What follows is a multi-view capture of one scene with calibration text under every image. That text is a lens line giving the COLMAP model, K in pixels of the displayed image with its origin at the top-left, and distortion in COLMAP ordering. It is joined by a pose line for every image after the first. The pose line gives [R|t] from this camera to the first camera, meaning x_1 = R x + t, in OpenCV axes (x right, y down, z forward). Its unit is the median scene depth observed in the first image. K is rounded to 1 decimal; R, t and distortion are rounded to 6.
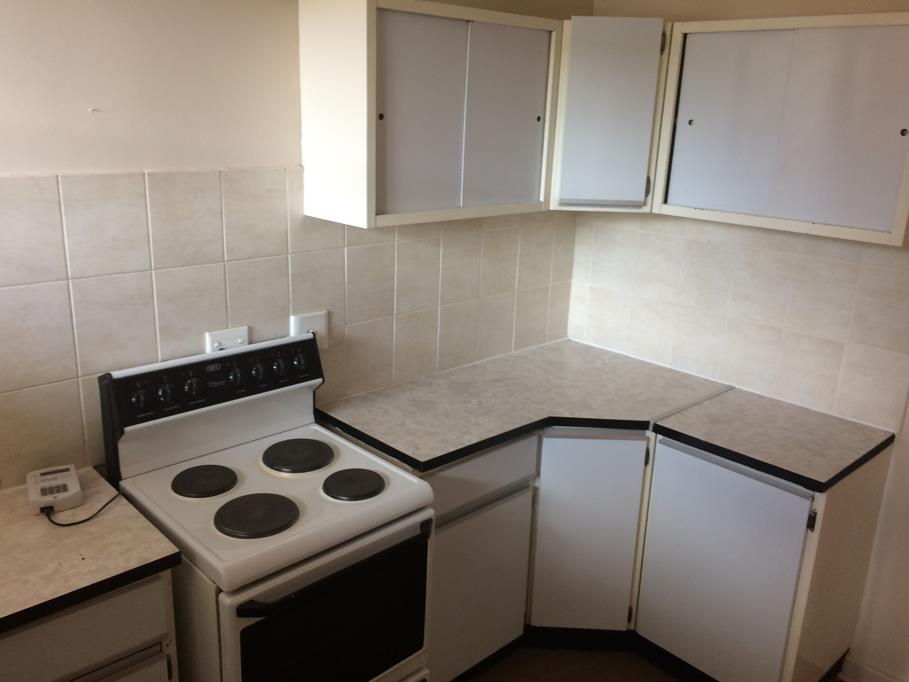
lens RADIAL K [[782.2, 0, 454.9], [0, 782.2, 339.8], [0, 0, 1]] dist [0.063667, -0.093785]
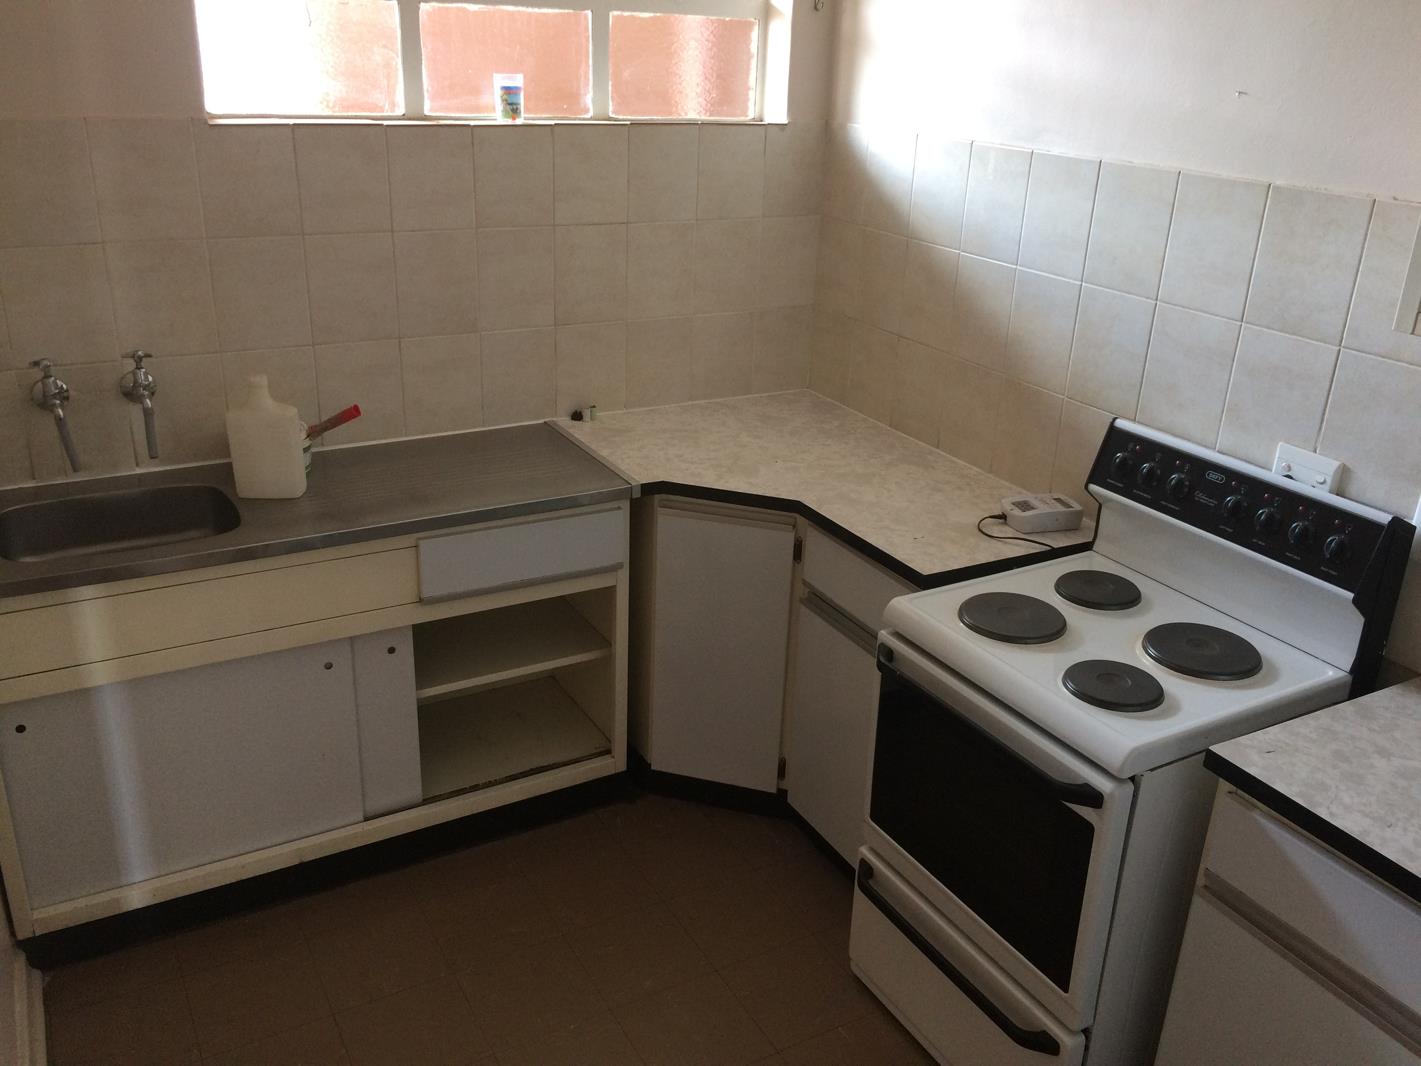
lens RADIAL K [[1222.7, 0, 712.3], [0, 1222.7, 532.9], [0, 0, 1]] dist [0.063667, -0.093785]
pose [[-0.243754, 0.325259, -0.913669, 0.822953], [-0.326618, 0.859521, 0.393120, -0.208346], [0.913184, 0.394246, -0.103276, 0.755555]]
